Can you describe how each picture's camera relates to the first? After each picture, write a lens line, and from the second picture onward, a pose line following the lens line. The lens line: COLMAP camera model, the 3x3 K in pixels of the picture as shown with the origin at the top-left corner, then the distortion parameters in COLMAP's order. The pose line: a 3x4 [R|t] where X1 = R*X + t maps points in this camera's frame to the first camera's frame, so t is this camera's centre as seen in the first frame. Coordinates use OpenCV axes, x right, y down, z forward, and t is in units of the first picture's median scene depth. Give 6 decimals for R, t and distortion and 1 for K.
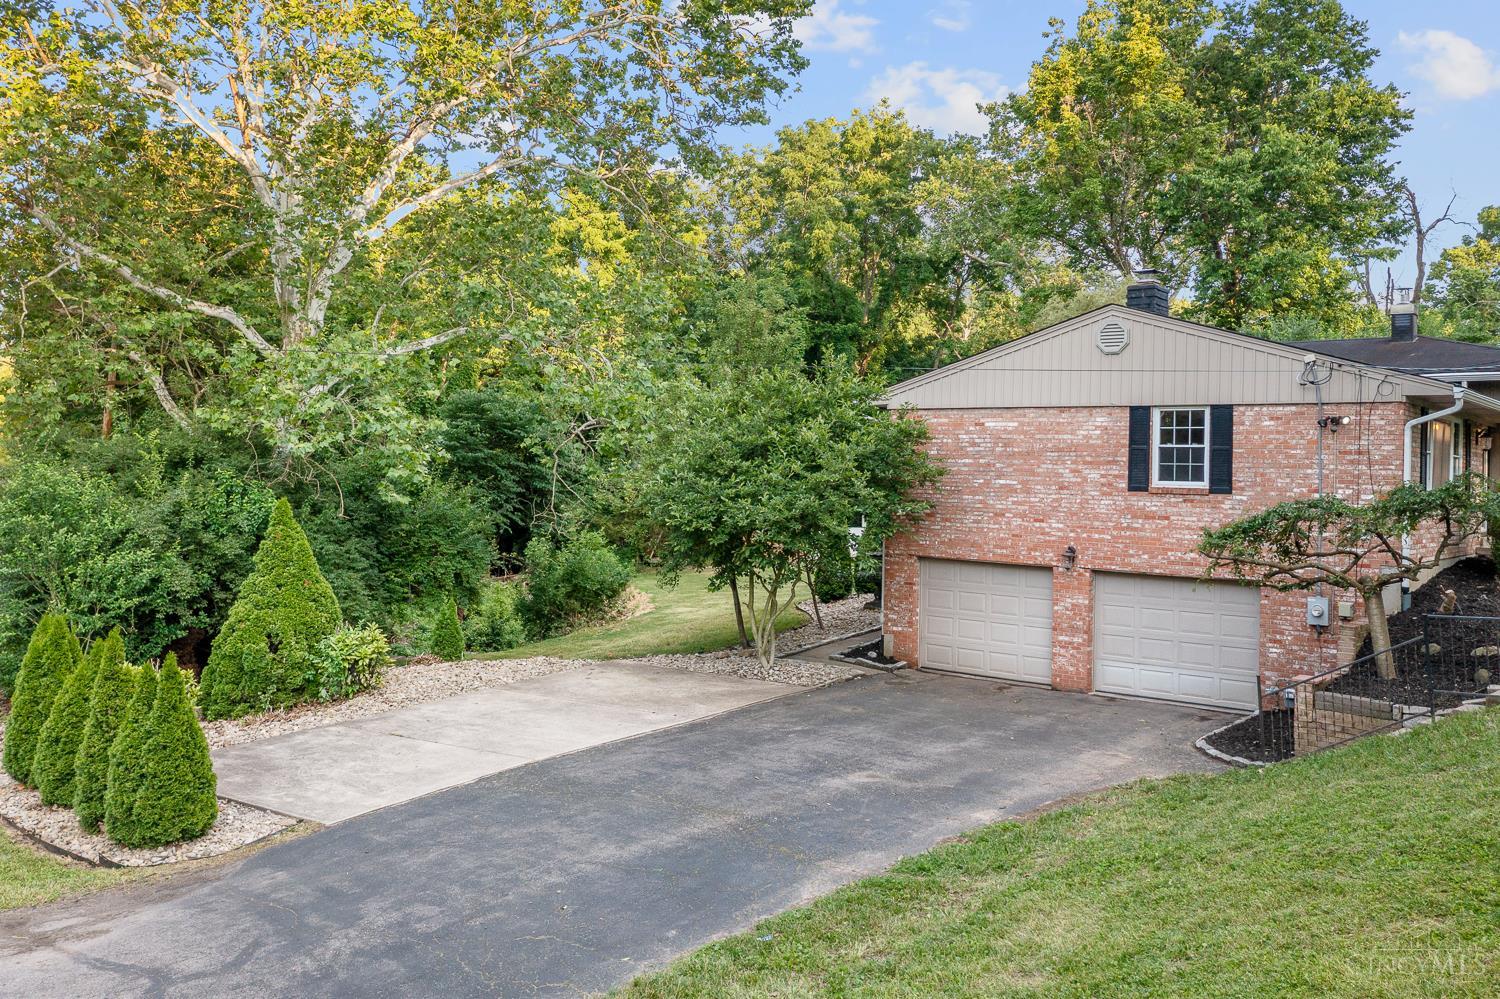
lens RADIAL K [[1220.8, 0, 729.8], [0, 1220.8, 495.9], [0, 0, 1]] dist [-0.001472, 0.005527]
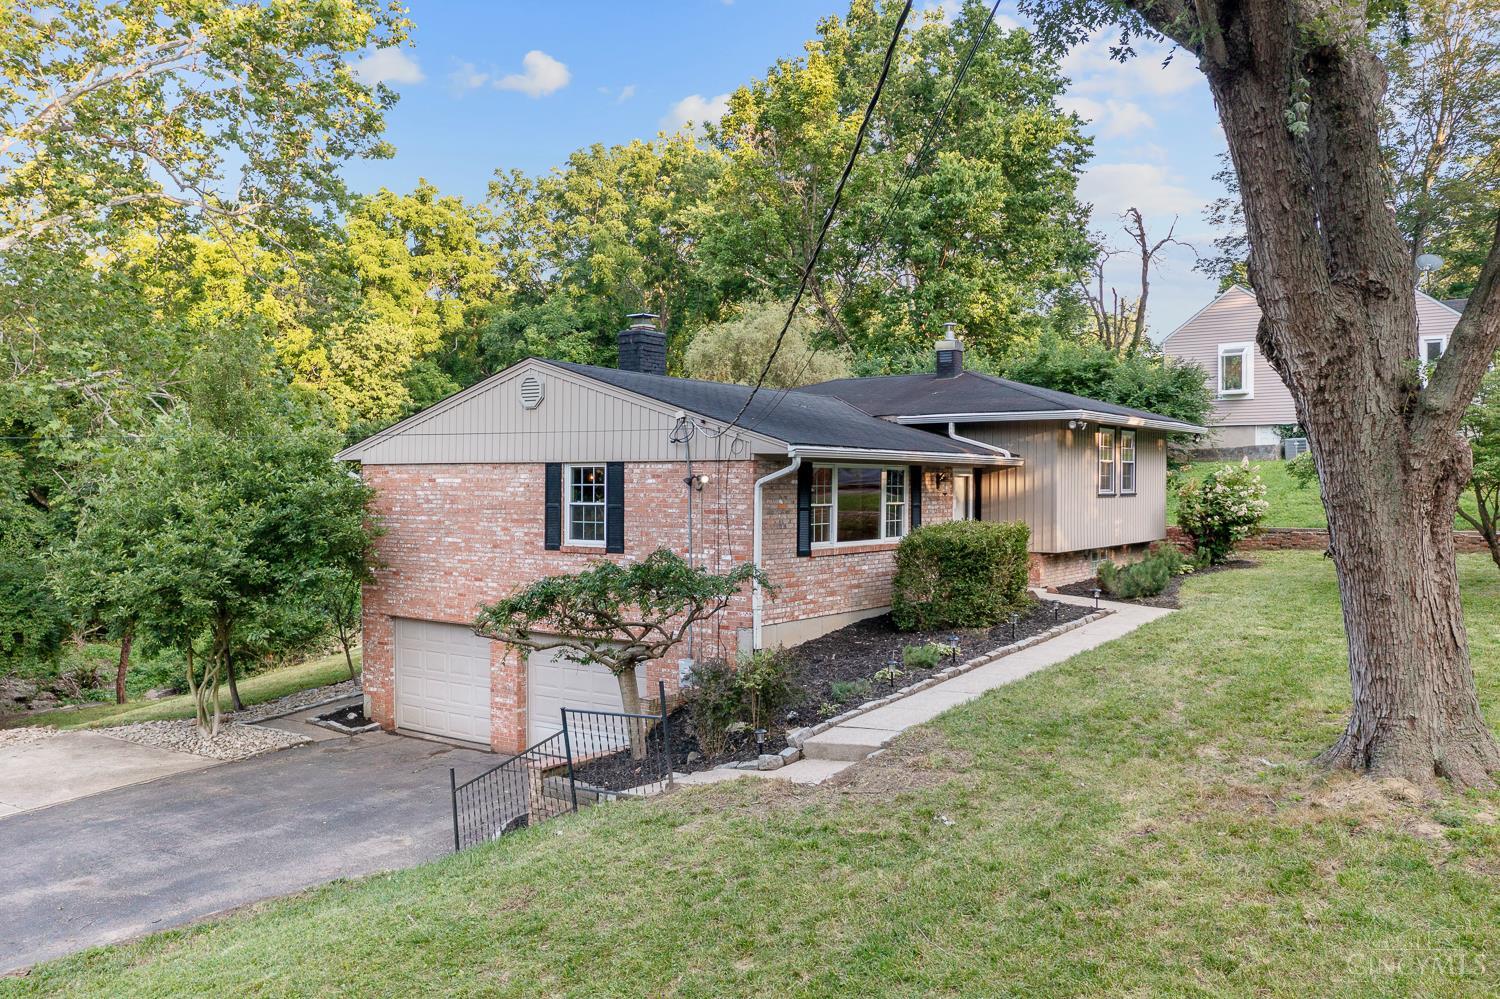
lens RADIAL K [[1178.1, 0, 750.3], [0, 1178.1, 542.3], [0, 0, 1]] dist [-0.005839, -0.001465]
pose [[0.997672, -0.027001, 0.062630, 0.408226], [0.024819, 0.999067, 0.035347, -0.037237], [-0.063526, -0.033710, 0.997411, 0.046259]]
